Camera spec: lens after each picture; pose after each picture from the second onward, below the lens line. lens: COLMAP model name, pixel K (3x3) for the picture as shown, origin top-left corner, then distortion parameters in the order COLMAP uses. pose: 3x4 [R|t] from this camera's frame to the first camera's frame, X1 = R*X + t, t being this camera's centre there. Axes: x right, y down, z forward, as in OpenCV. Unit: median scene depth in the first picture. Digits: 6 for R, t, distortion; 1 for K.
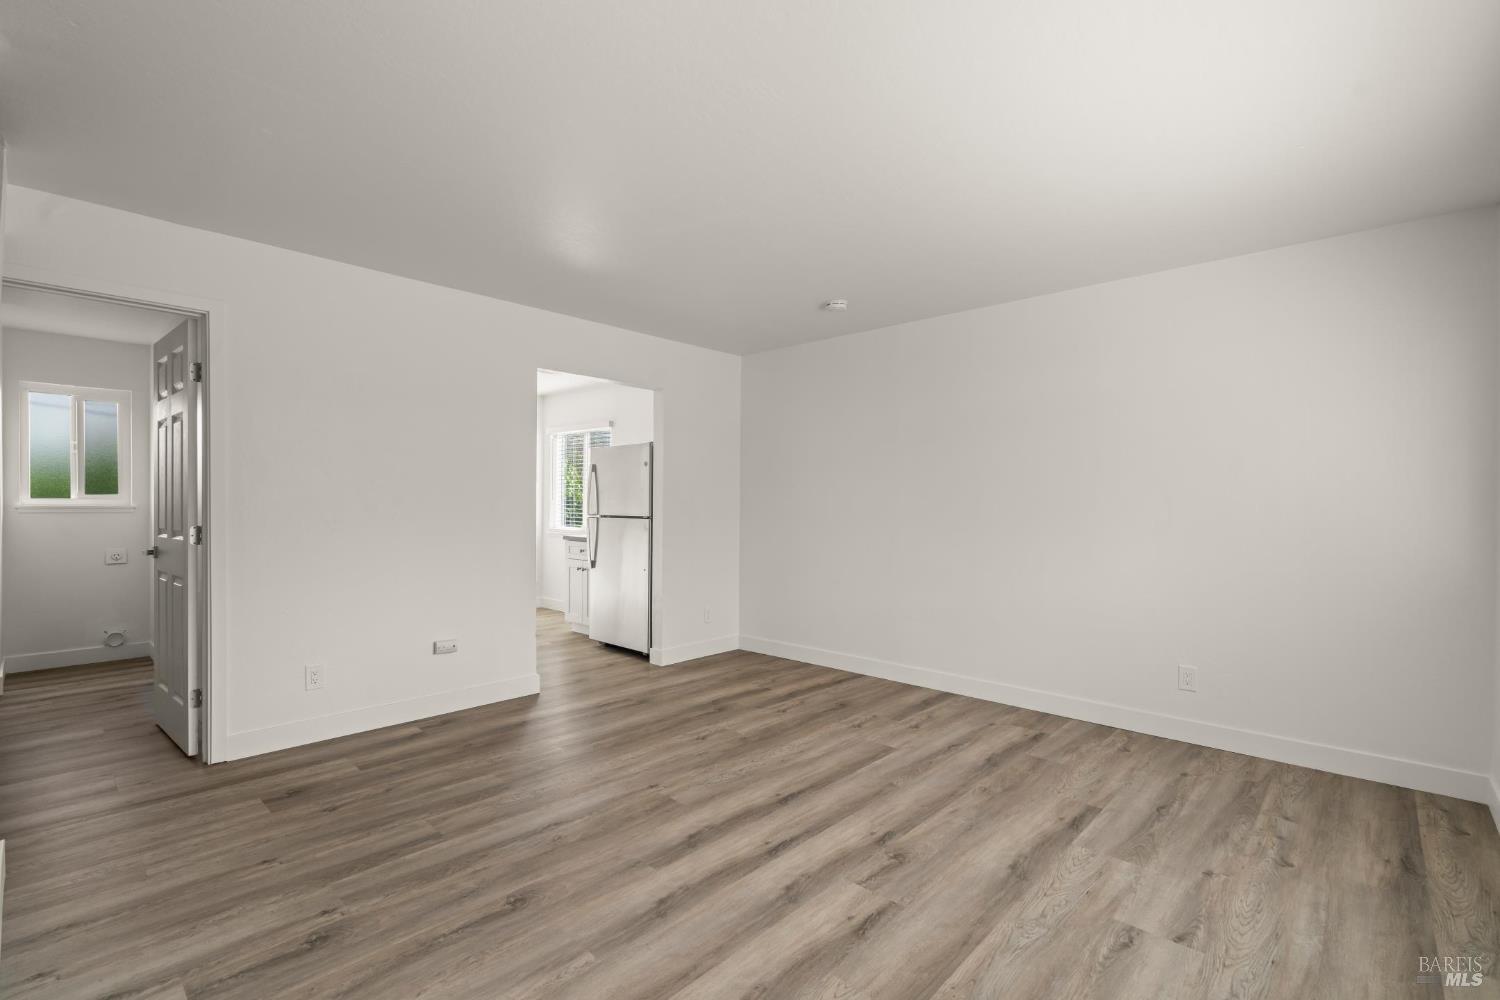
lens RADIAL K [[683.9, 0, 750.8], [0, 683.9, 506.4], [0, 0, 1]] dist [0.002340, 0.000212]
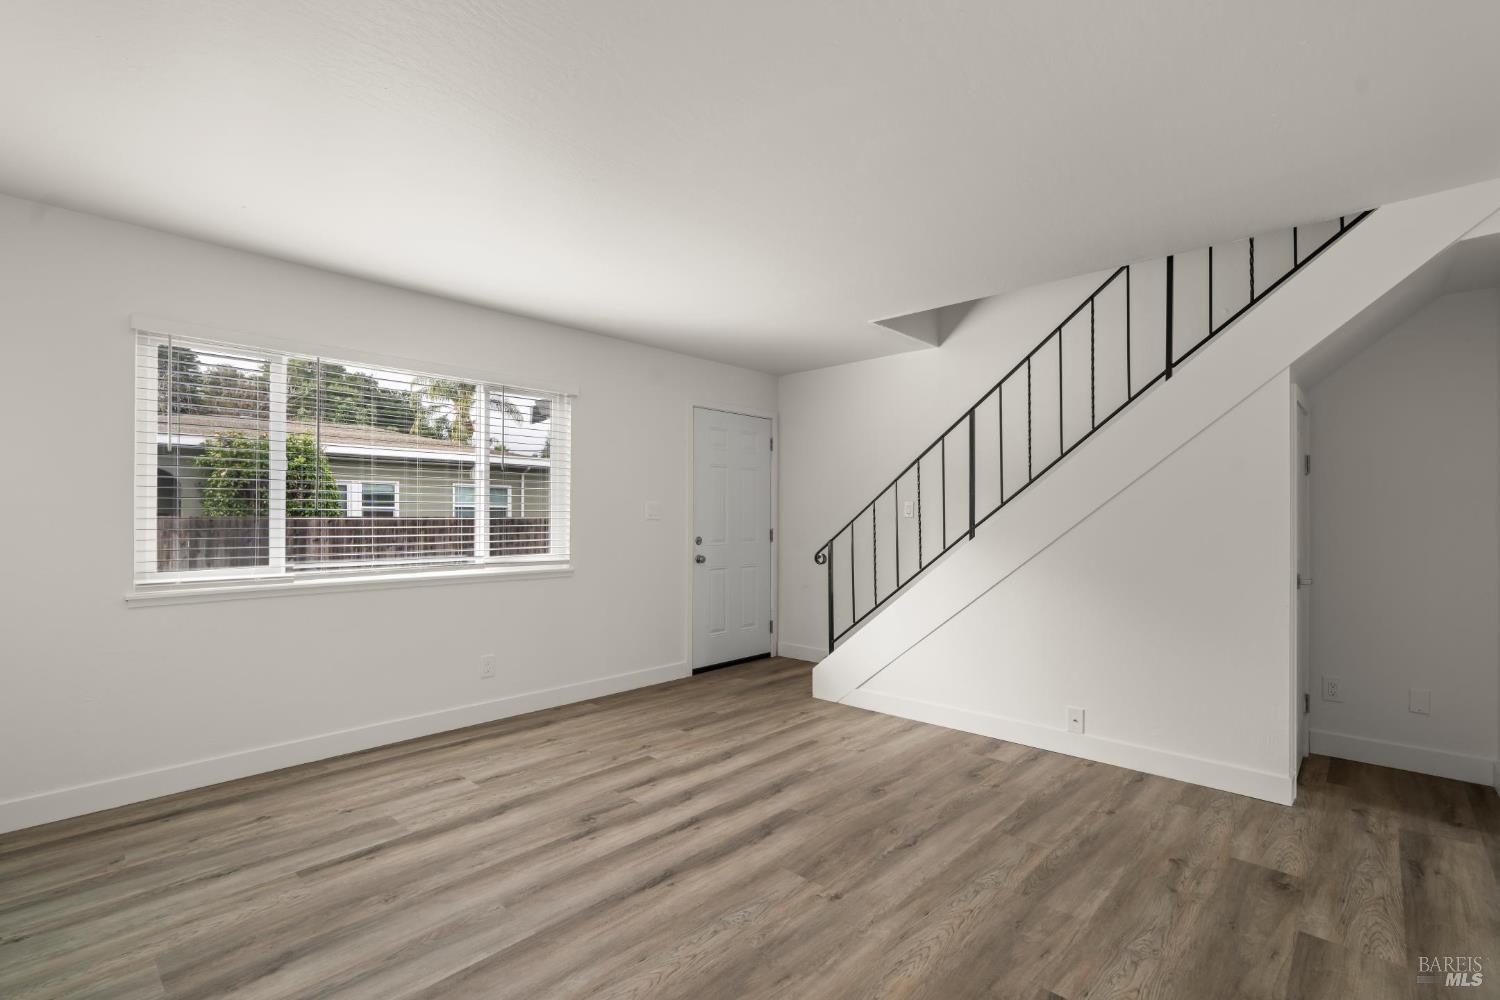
lens RADIAL K [[683.9, 0, 749.0], [0, 683.9, 509.1], [0, 0, 1]] dist [0.002340, 0.000212]
pose [[-0.999975, -0.006768, 0.001869, -0.054821], [-0.006781, 0.999952, -0.007061, -0.008893], [-0.001821, -0.007073, -0.999973, 2.034805]]
